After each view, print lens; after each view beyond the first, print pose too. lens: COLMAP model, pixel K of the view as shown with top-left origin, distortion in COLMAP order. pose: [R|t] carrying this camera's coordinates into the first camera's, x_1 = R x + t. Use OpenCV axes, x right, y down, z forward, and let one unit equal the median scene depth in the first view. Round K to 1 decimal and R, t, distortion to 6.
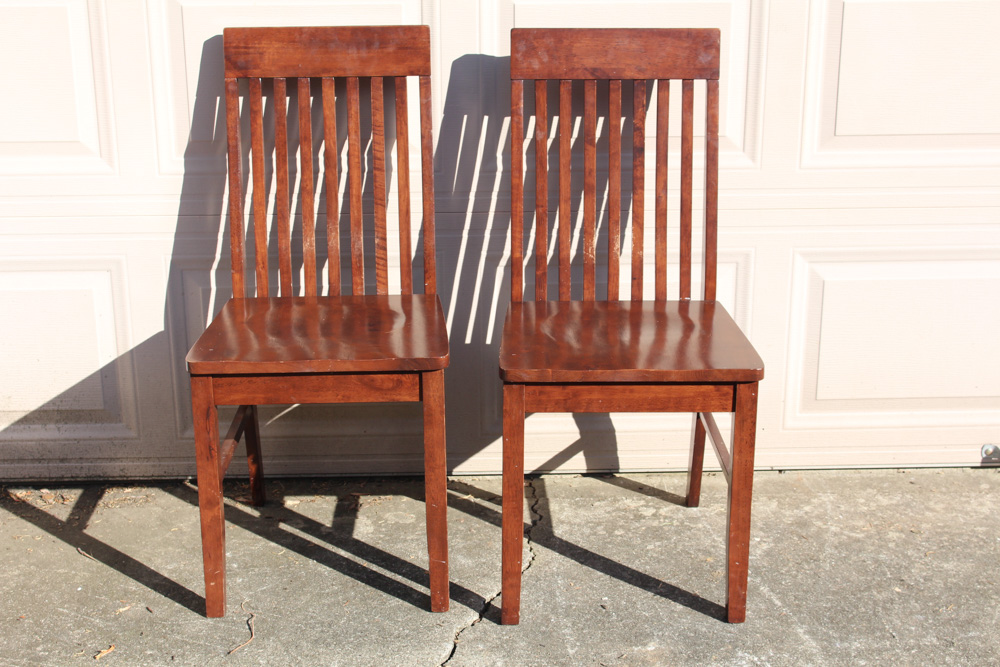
lens RADIAL K [[1709.0, 0, 496.8], [0, 1709.0, 340.3], [0, 0, 1]] dist [-0.038535, 0.000000]
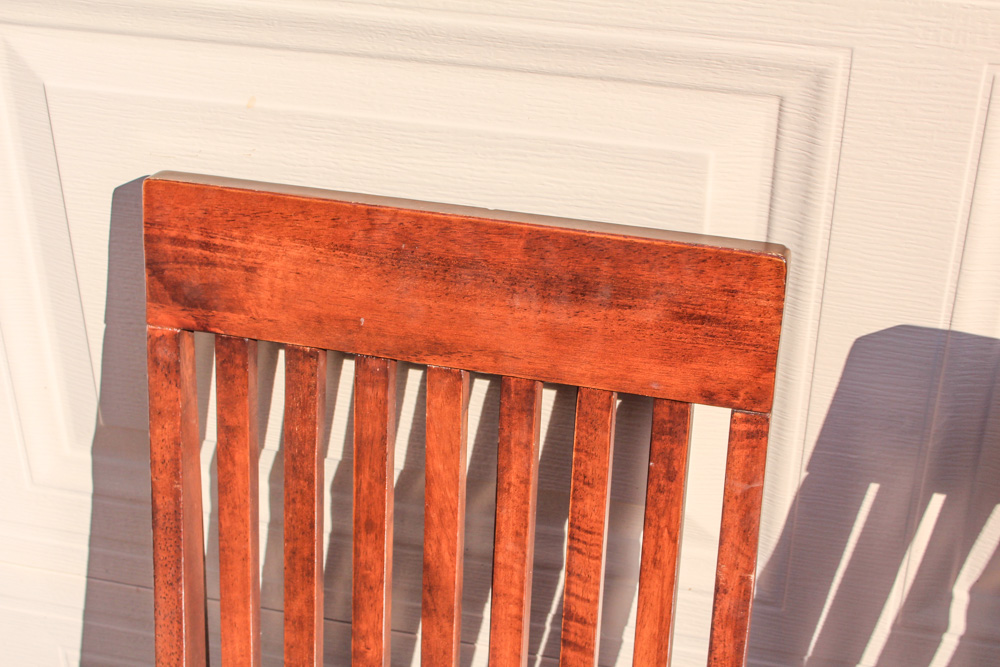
lens RADIAL K [[1598.3, 0, 494.1], [0, 1598.3, 331.5], [0, 0, 1]] dist [-0.032929, 0.000000]
pose [[0.962317, 0.145804, -0.229536, -0.023149], [-0.095816, 0.971774, 0.215578, -0.225322], [0.254490, -0.185461, 0.949125, 0.722444]]
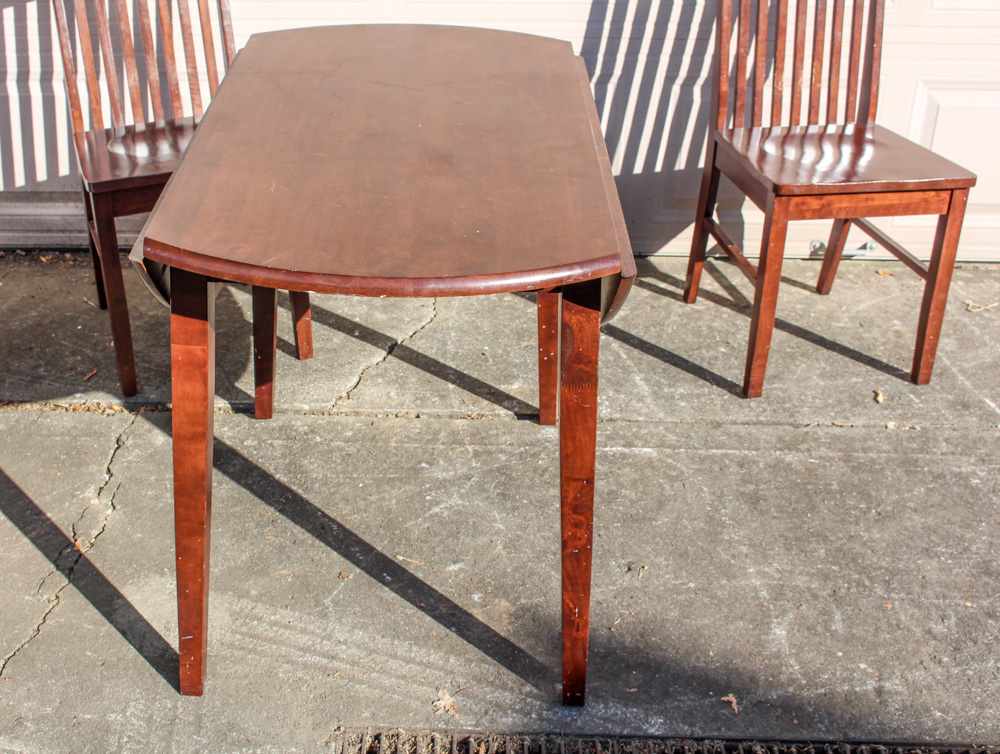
lens RADIAL K [[1298.9, 0, 421.6], [0, 1298.9, 375.6], [0, 0, 1]] dist [-0.099960, 0.000000]
pose [[0.996821, 0.035715, -0.071225, 0.082317], [-0.024599, 0.988190, 0.151243, 0.027293], [0.075786, -0.149010, 0.985927, 0.050576]]
